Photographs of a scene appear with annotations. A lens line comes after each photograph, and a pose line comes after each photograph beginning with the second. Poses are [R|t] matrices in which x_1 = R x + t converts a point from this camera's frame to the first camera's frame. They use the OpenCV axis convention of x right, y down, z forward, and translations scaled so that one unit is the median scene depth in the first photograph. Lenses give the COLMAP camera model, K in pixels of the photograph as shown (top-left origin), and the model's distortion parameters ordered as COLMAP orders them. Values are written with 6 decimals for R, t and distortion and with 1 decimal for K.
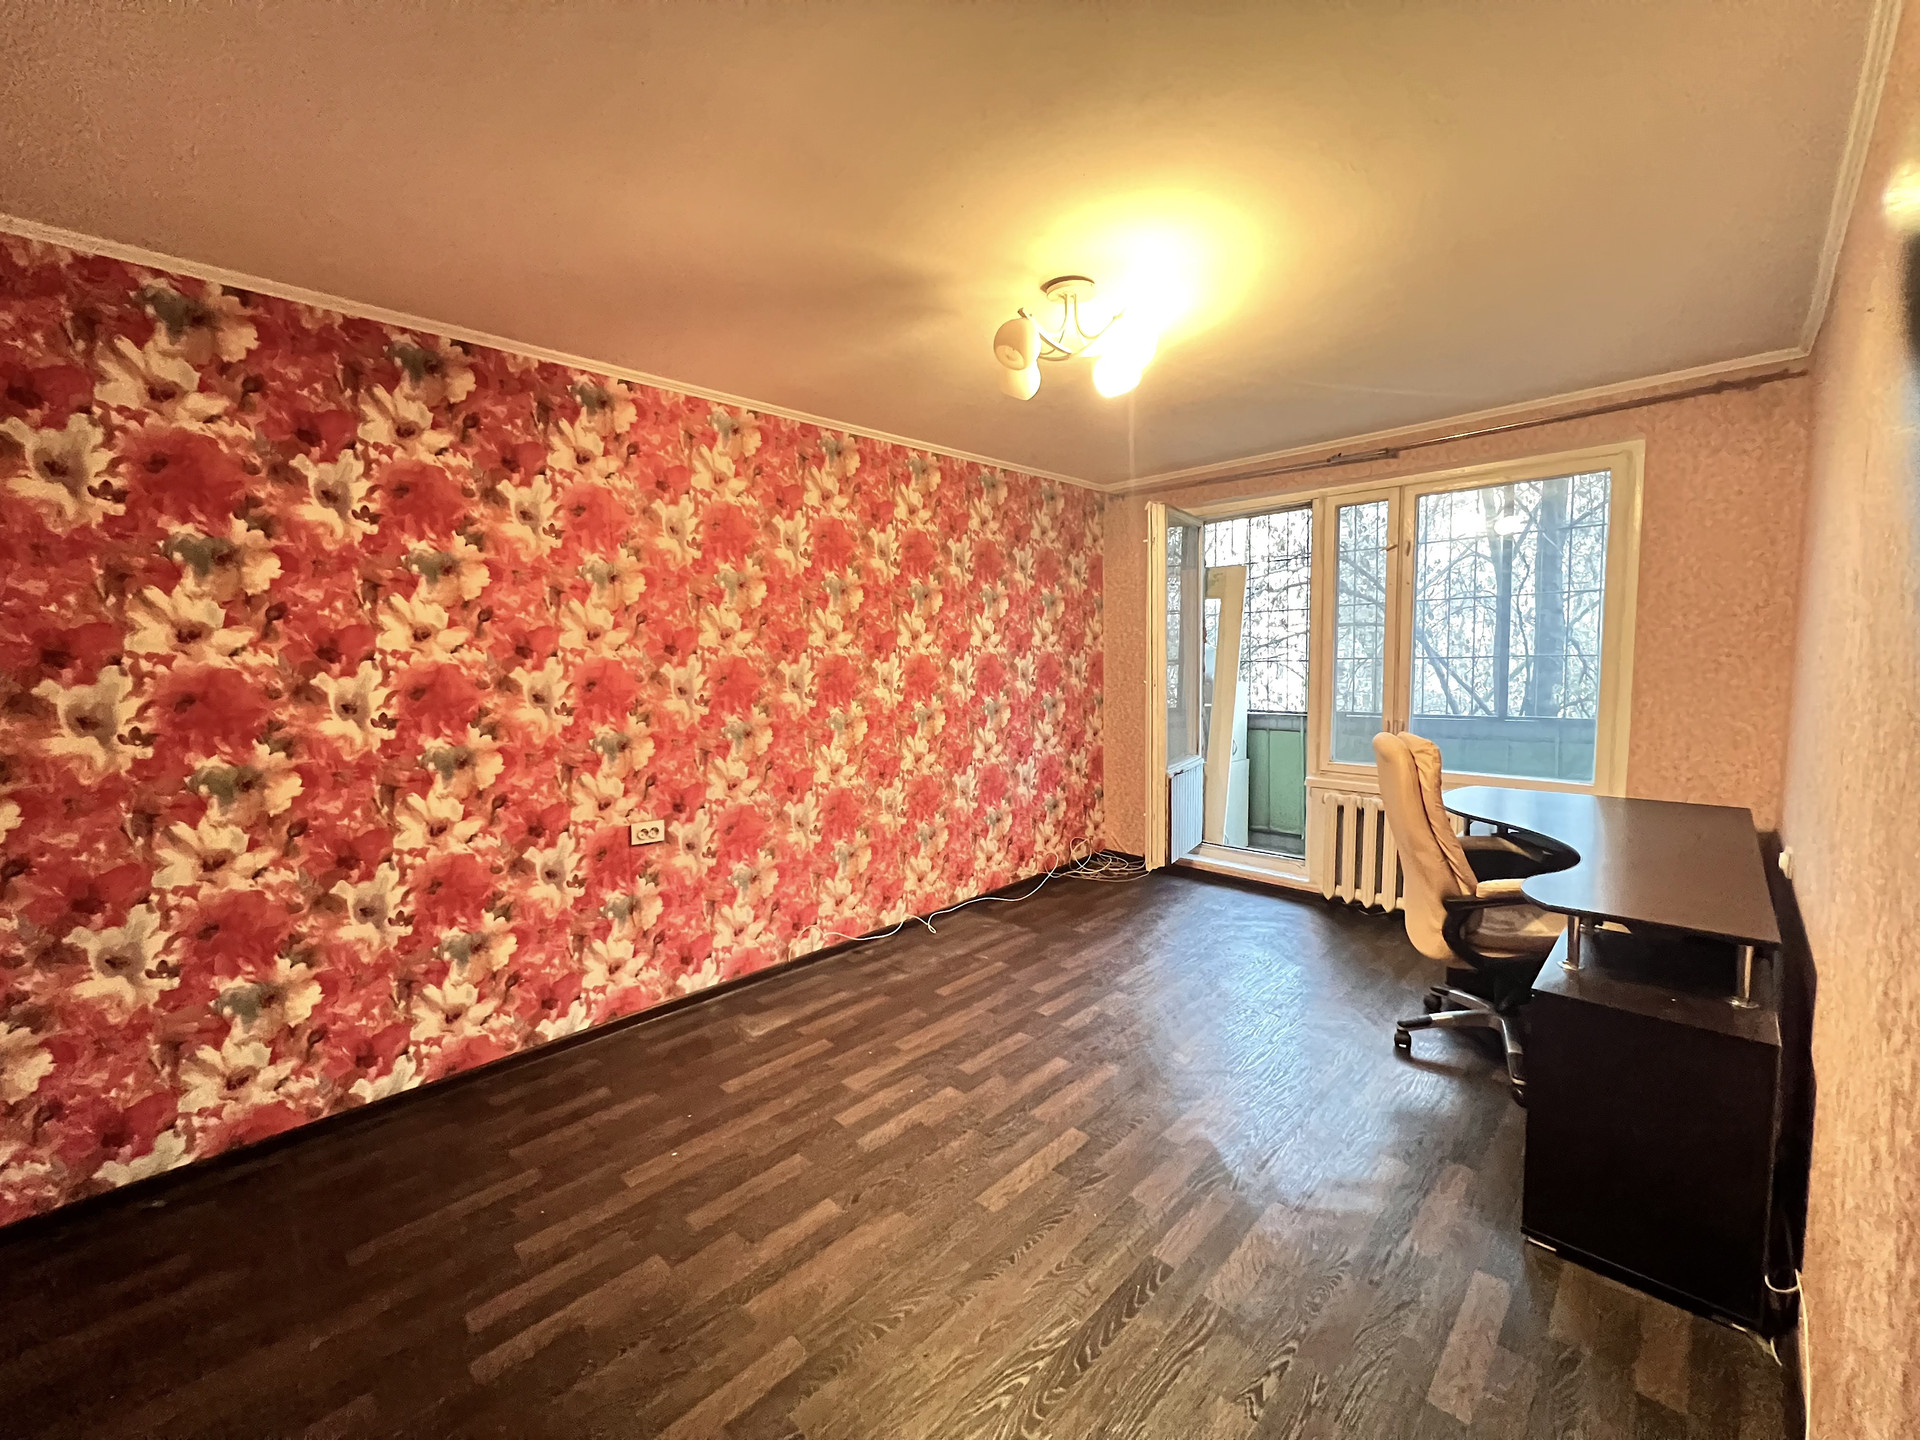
lens RADIAL K [[765.8, 0, 959.9], [0, 765.8, 717.1], [0, 0, 1]] dist [-0.002384, 0.000399]
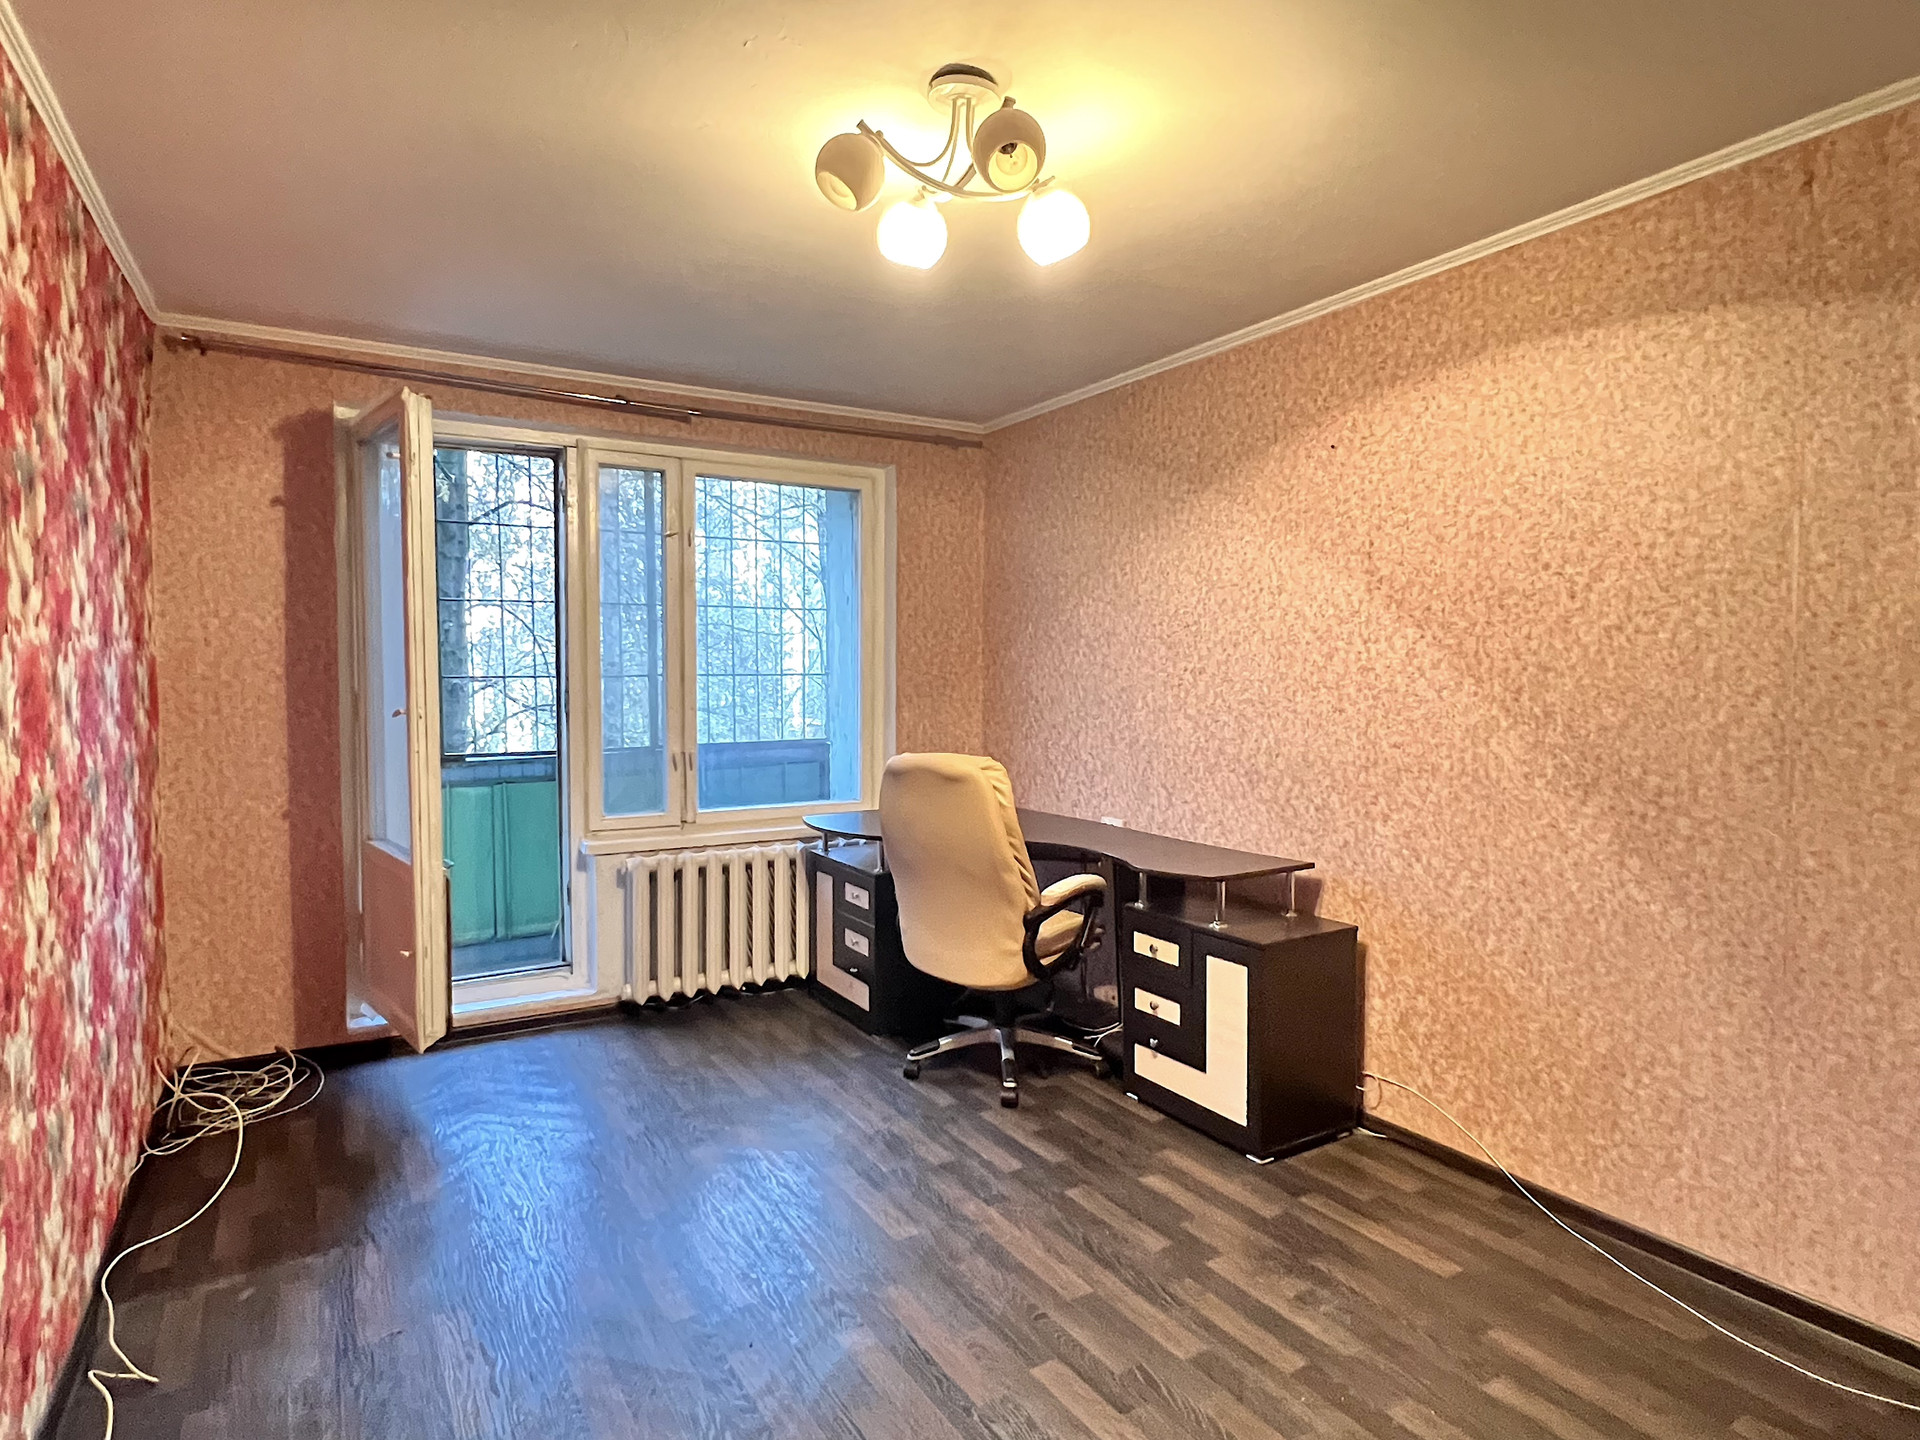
lens RADIAL K [[1062.6, 0, 949.5], [0, 1062.6, 720.2], [0, 0, 1]] dist [-0.002225, -0.001042]
pose [[0.251397, -0.027538, 0.967492, -0.438149], [0.074749, 0.997162, 0.008959, -0.018685], [-0.964993, 0.070066, 0.252742, 0.475433]]
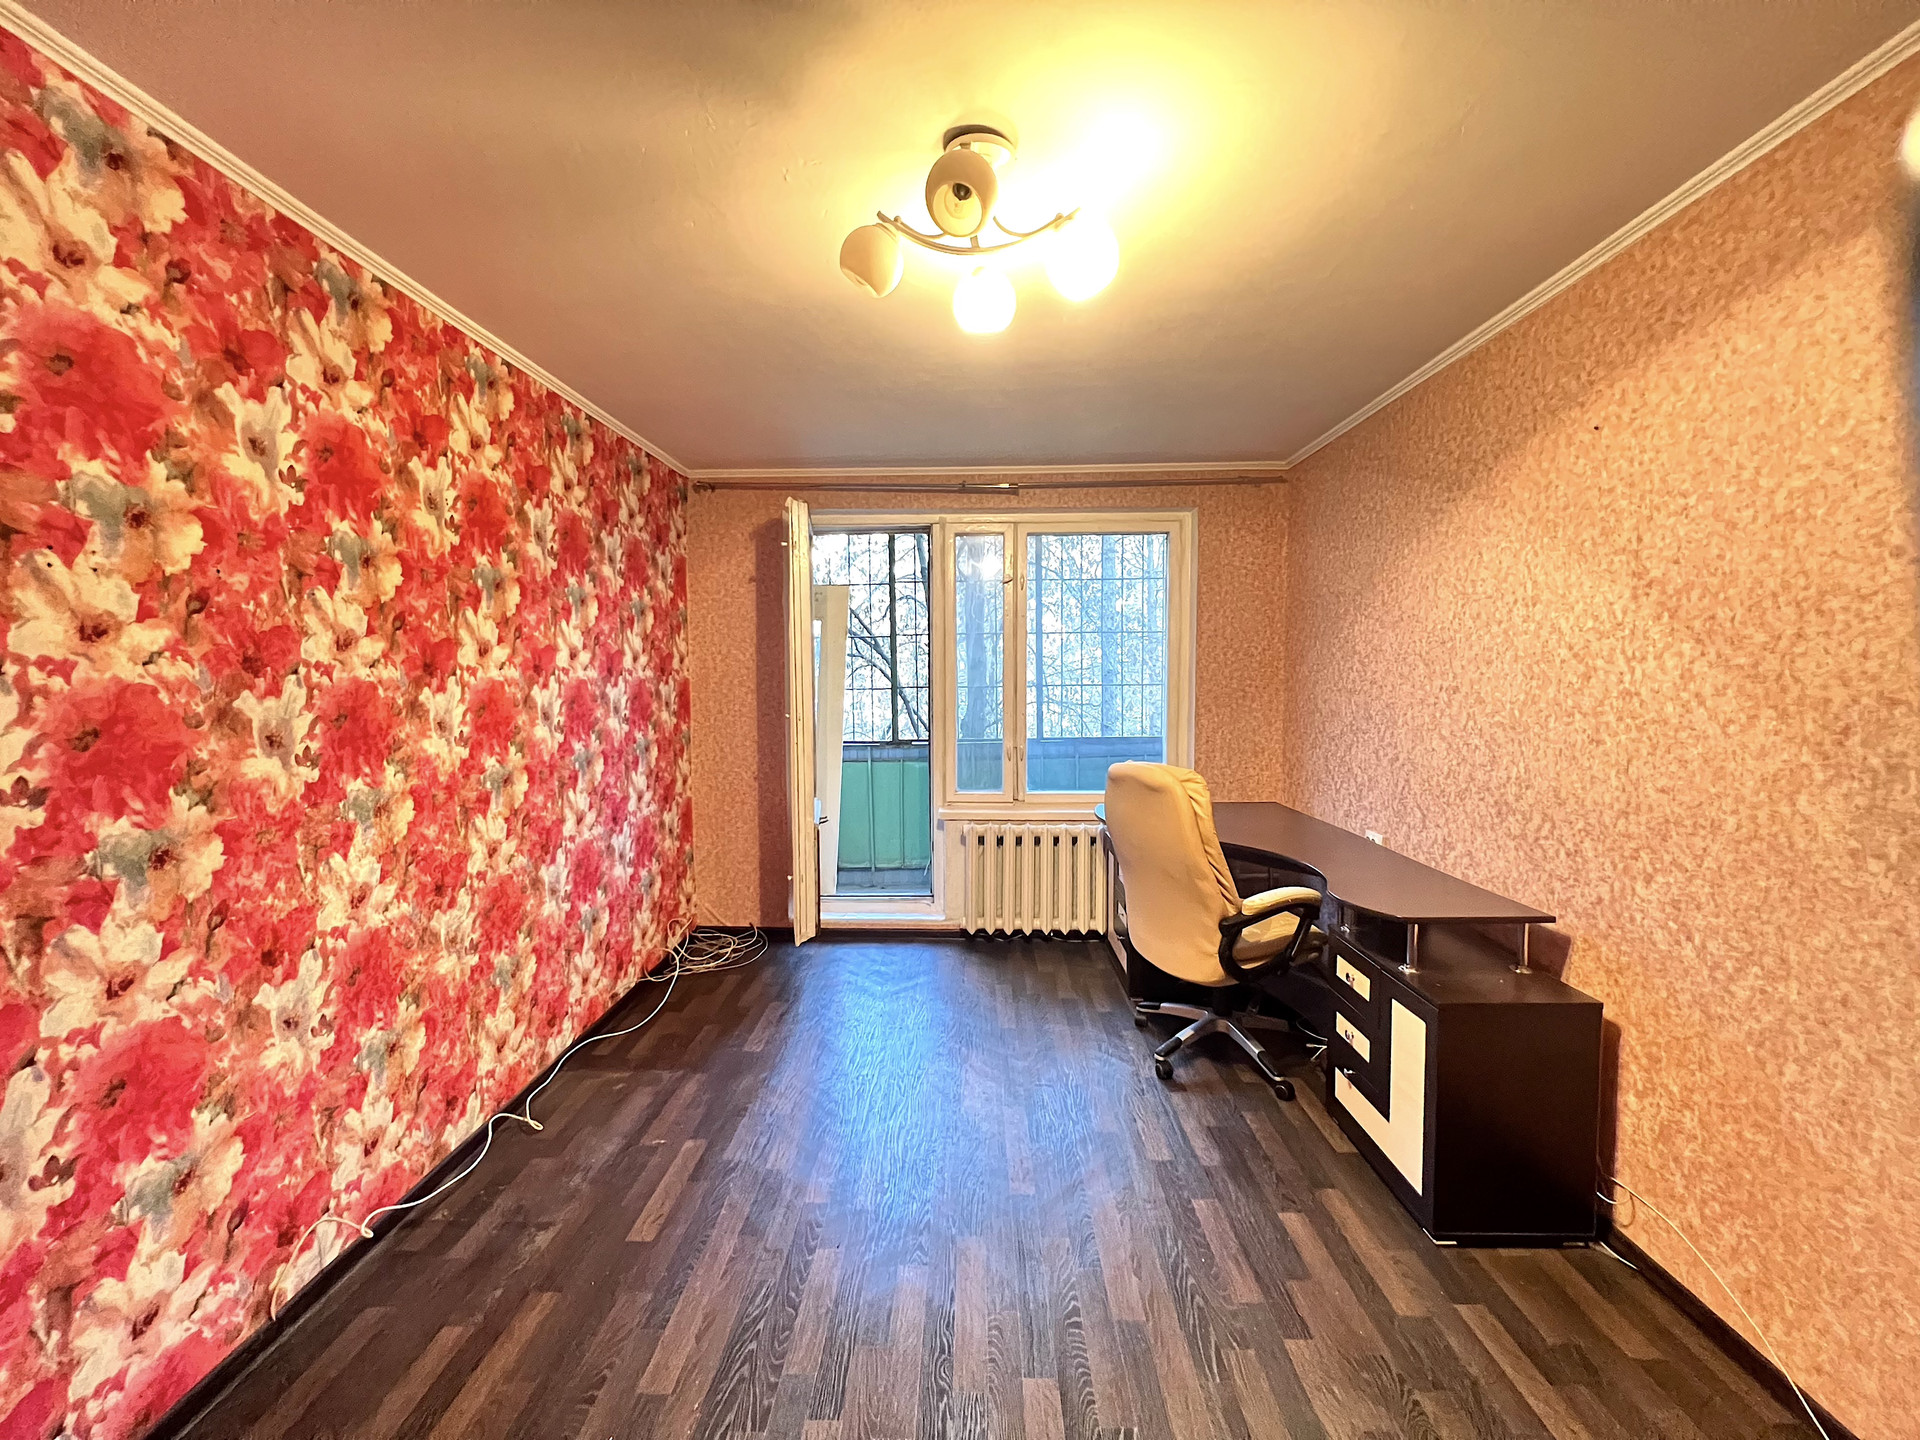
lens RADIAL K [[765.8, 0, 956.6], [0, 765.8, 717.5], [0, 0, 1]] dist [-0.002384, 0.000399]
pose [[0.727999, -0.025293, 0.685111, -0.206887], [0.048940, 0.998687, -0.015135, -0.025049], [-0.683829, 0.044548, 0.728281, 0.310255]]
